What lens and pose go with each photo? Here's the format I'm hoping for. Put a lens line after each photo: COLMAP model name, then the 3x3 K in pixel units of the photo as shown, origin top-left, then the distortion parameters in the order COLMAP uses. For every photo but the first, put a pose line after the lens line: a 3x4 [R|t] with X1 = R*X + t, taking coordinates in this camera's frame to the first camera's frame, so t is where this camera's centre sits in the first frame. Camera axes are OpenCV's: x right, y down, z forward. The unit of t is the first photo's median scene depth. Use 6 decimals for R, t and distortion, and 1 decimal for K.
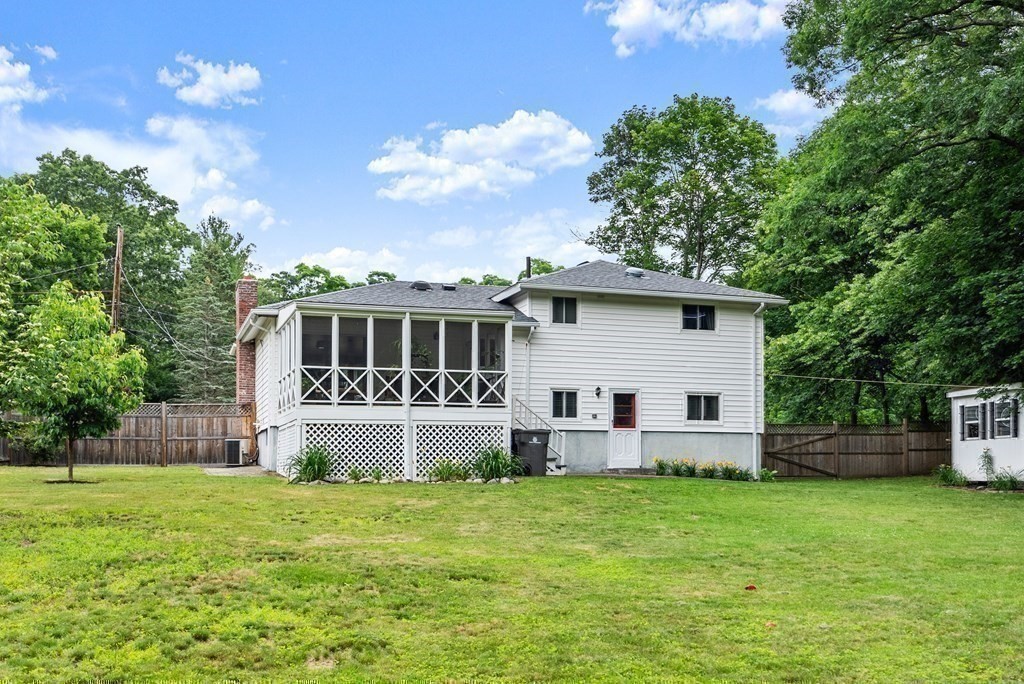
lens RADIAL K [[1084.4, 0, 512.0], [0, 1084.4, 342.0], [0, 0, 1]] dist [-0.015739, -0.009456]
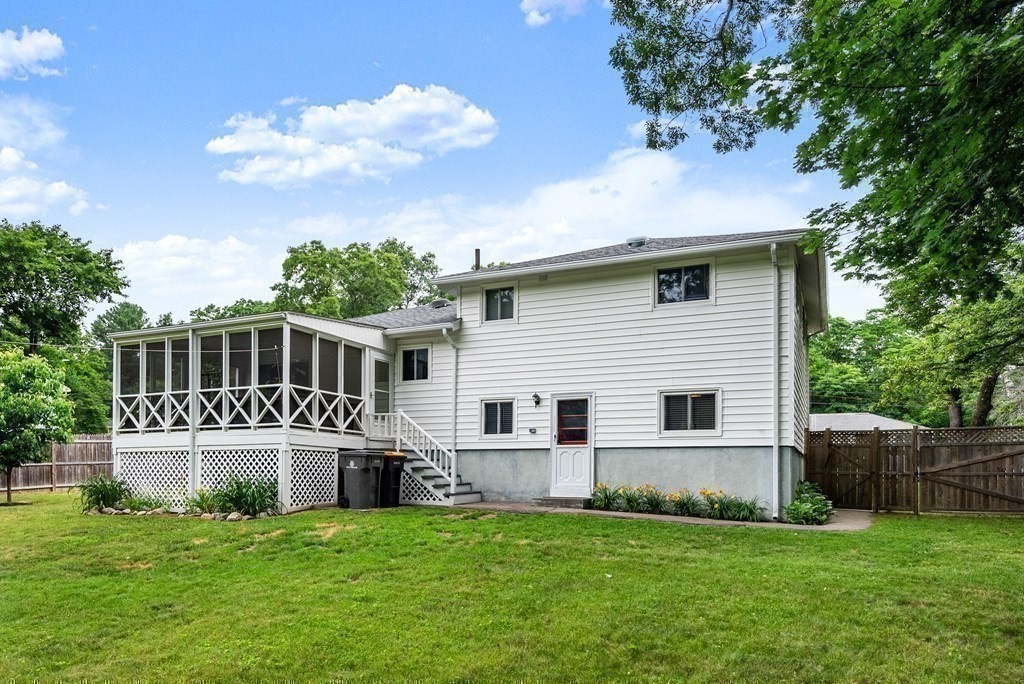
lens RADIAL K [[708.2, 0, 512.5], [0, 708.2, 405.1], [0, 0, 1]] dist [0.005705, 0.001582]
pose [[0.720525, -0.064629, -0.690411, 0.423764], [0.080488, 0.996712, -0.009303, 0.053094], [0.688742, -0.048867, 0.723358, 0.613669]]
